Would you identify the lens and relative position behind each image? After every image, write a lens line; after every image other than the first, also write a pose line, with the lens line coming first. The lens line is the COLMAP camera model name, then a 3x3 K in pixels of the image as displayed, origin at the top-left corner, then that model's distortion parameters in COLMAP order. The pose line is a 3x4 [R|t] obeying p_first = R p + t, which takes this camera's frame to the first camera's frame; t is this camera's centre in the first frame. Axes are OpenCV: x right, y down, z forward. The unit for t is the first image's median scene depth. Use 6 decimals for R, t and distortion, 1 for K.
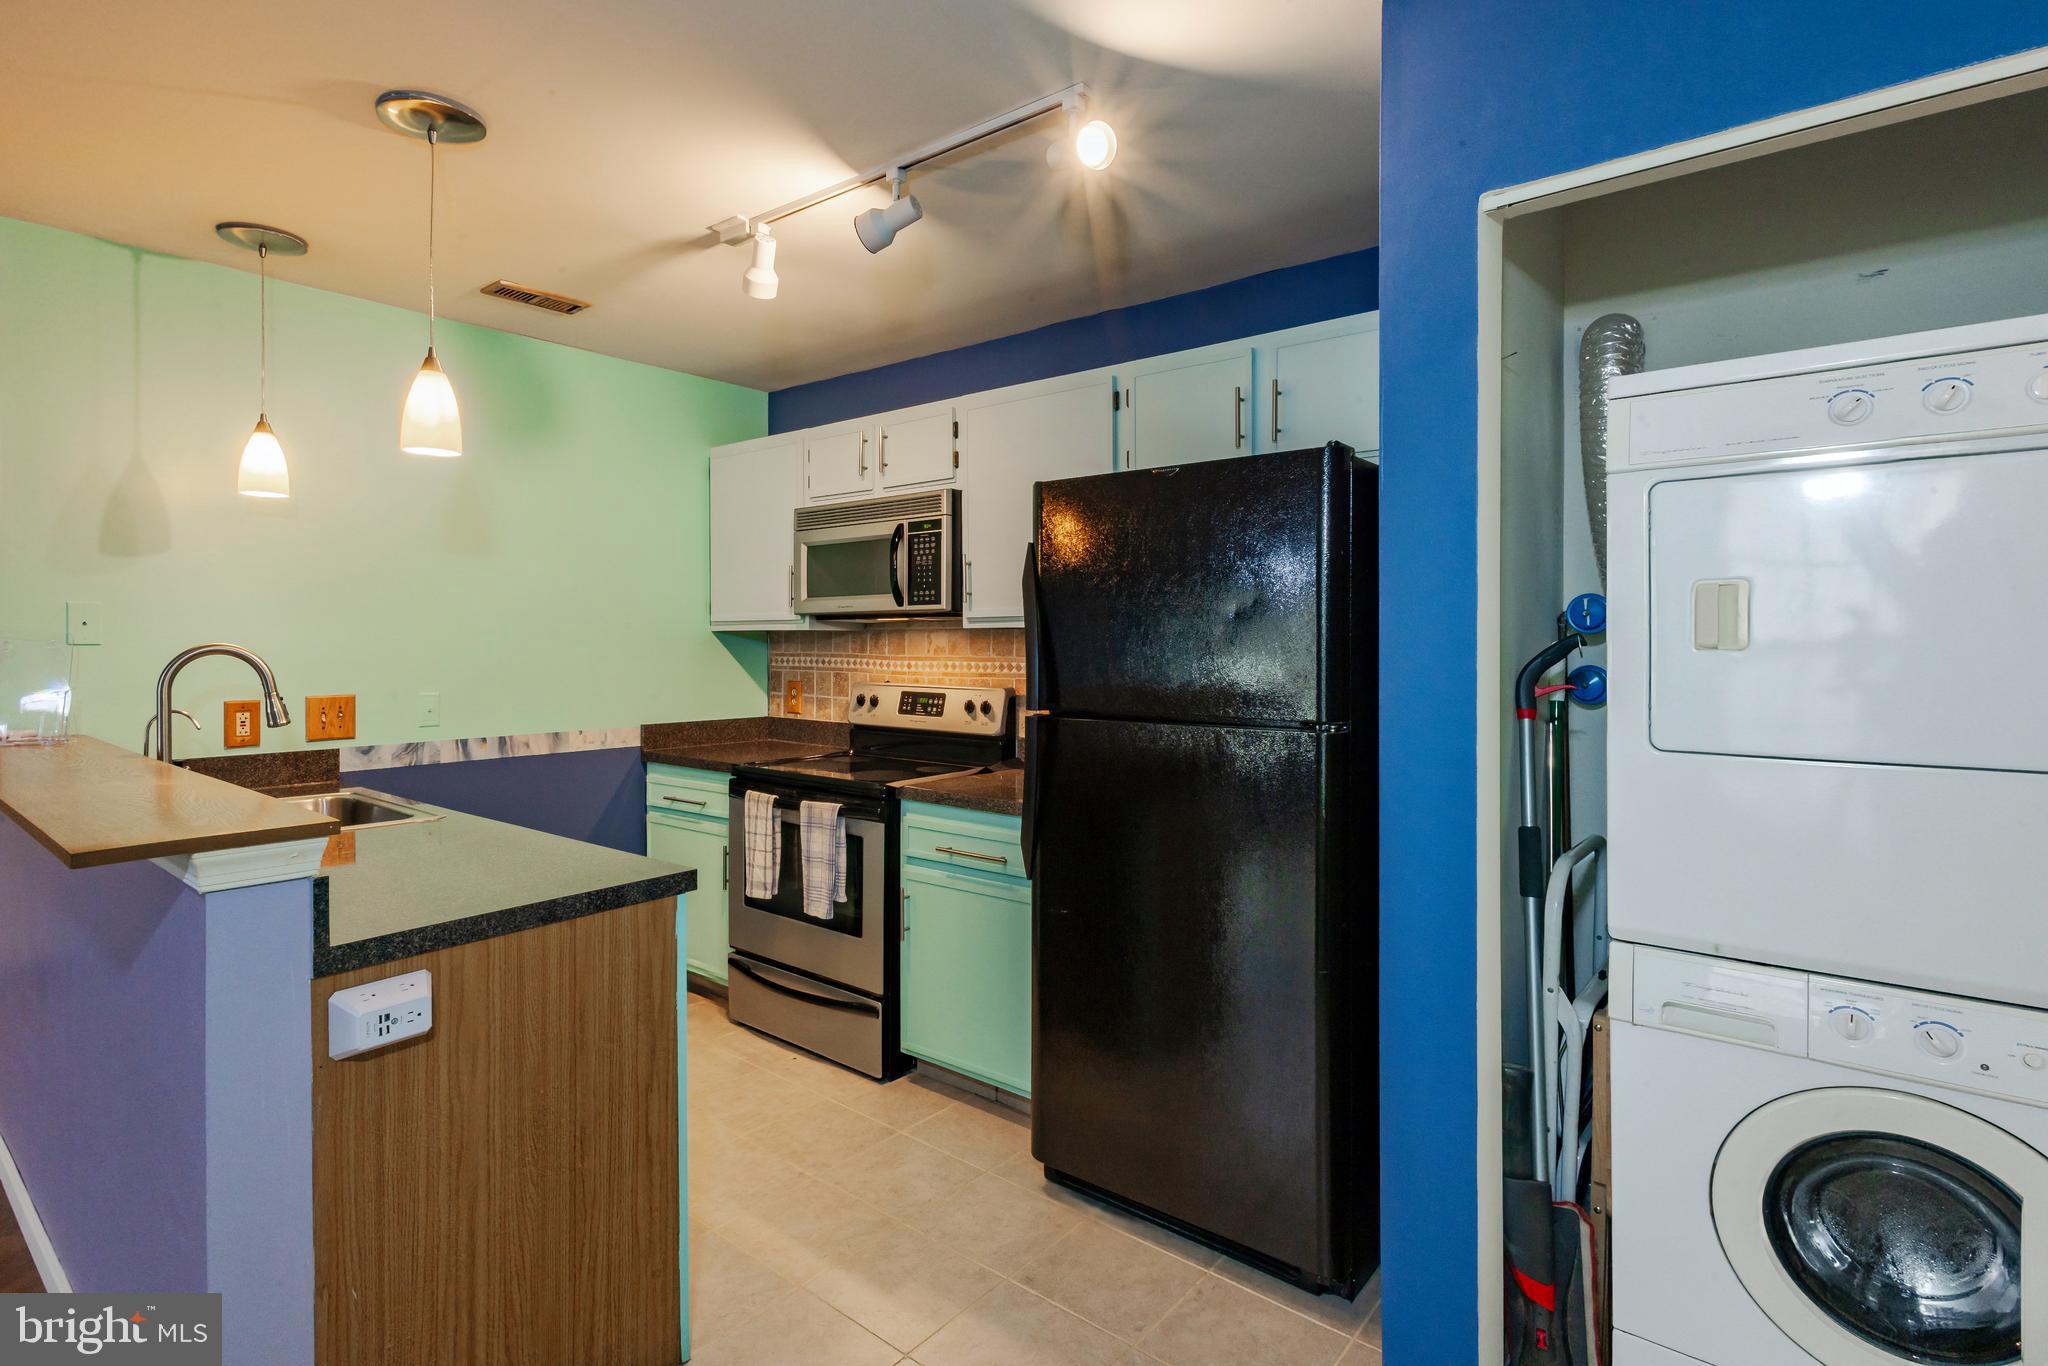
lens RADIAL K [[992.8, 0, 1094.9], [0, 992.8, 638.8], [0, 0, 1]] dist [0.005508, 0.000746]
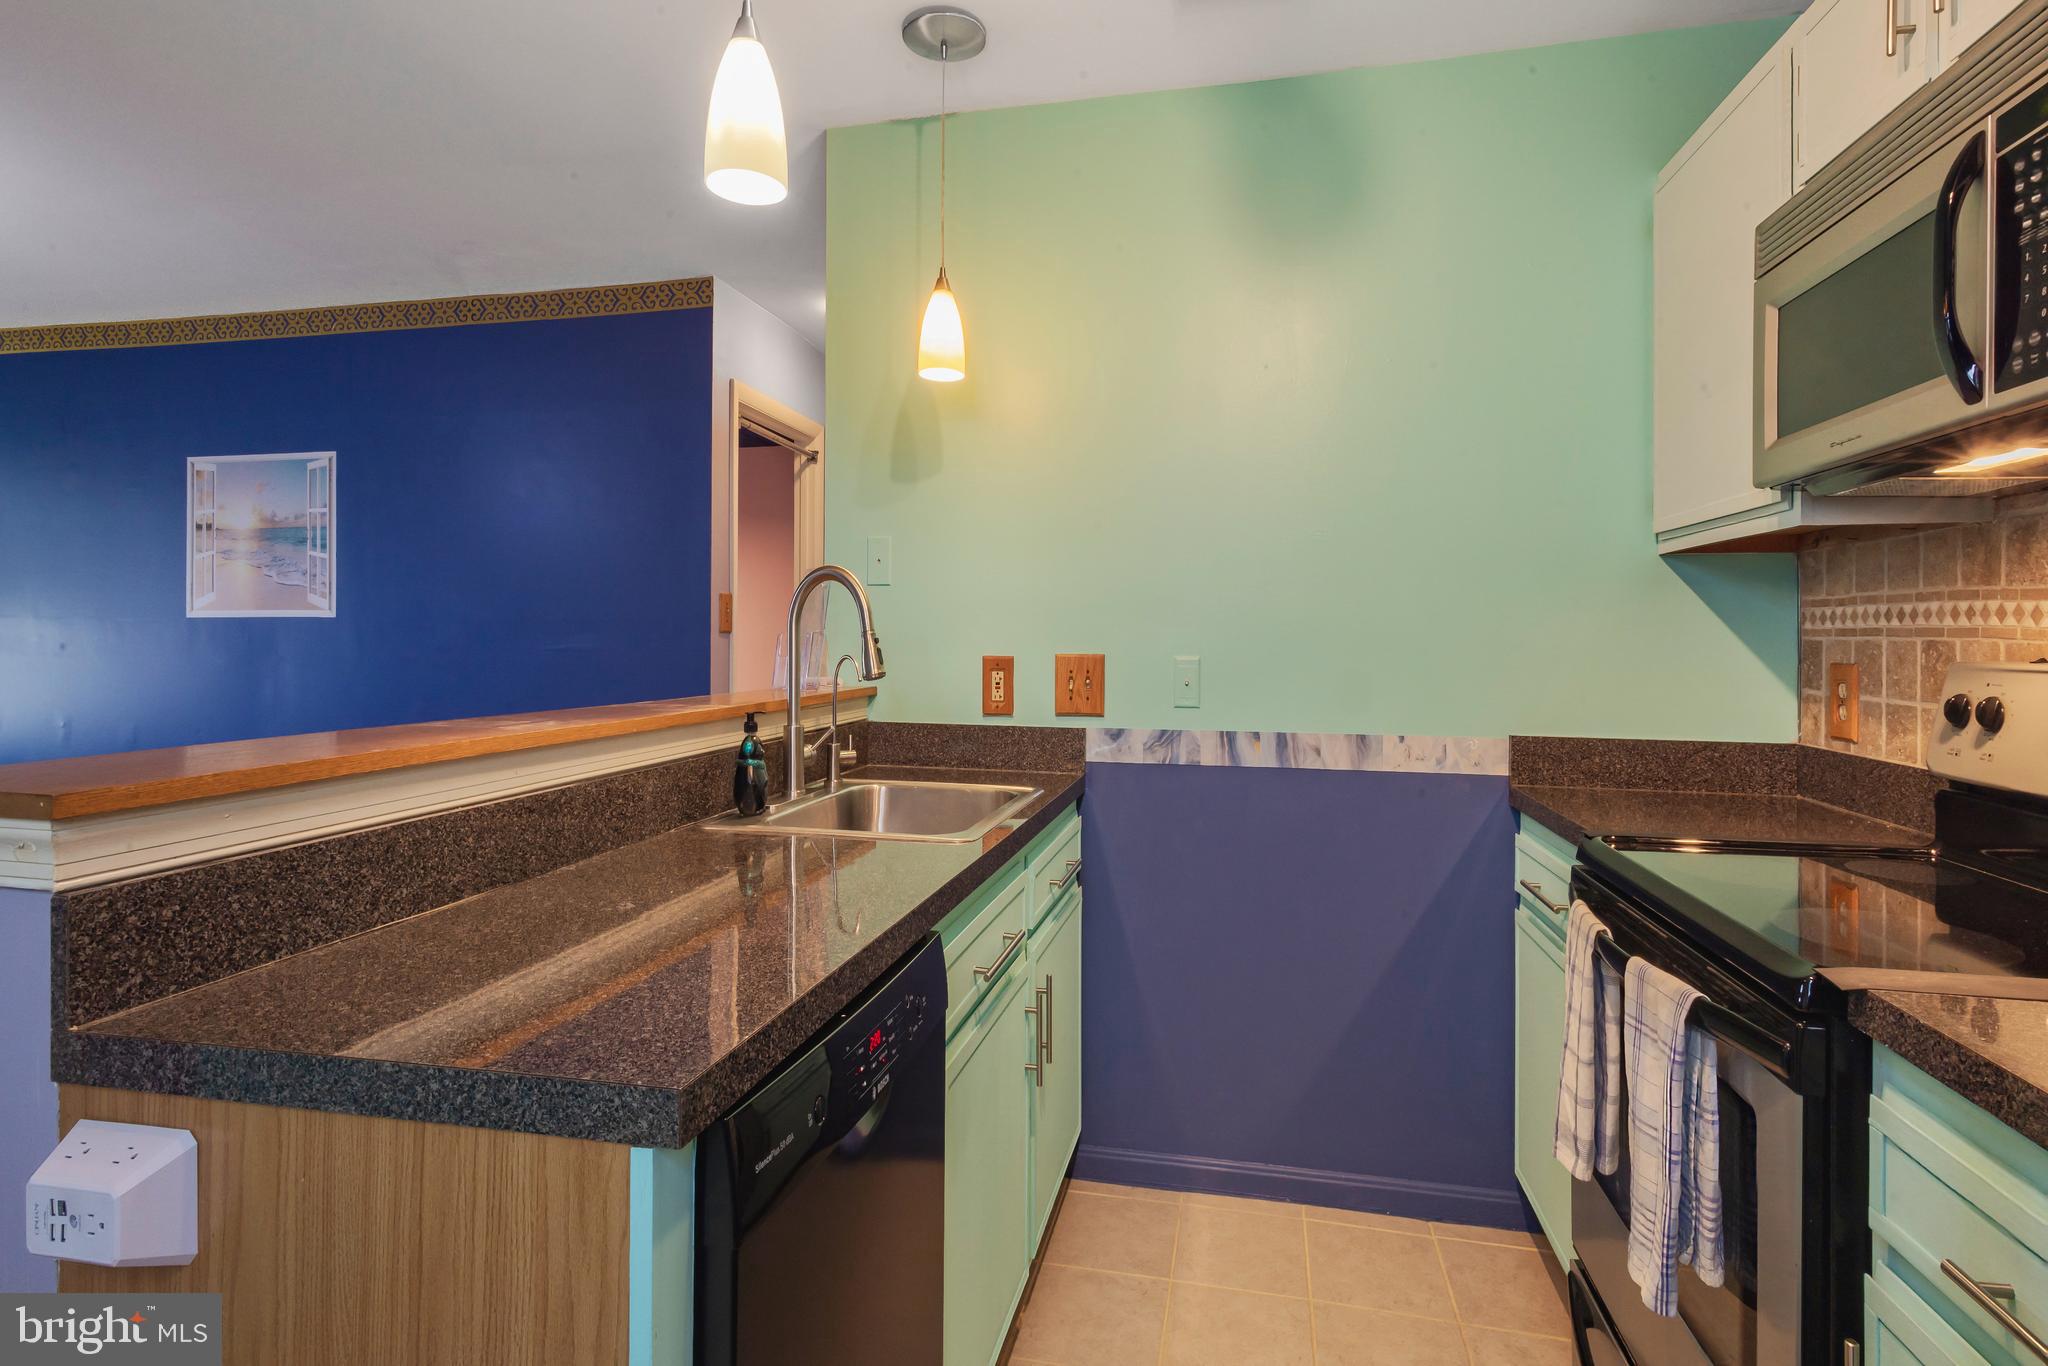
lens RADIAL K [[1168.5, 0, 1136.7], [0, 1168.5, 664.1], [0, 0, 1]] dist [0.001895, 0.001159]
pose [[0.424628, 0.017031, -0.905208, 0.018804], [-0.013984, 0.999827, 0.012252, 0.048392], [0.905260, 0.007456, 0.424793, 0.617368]]
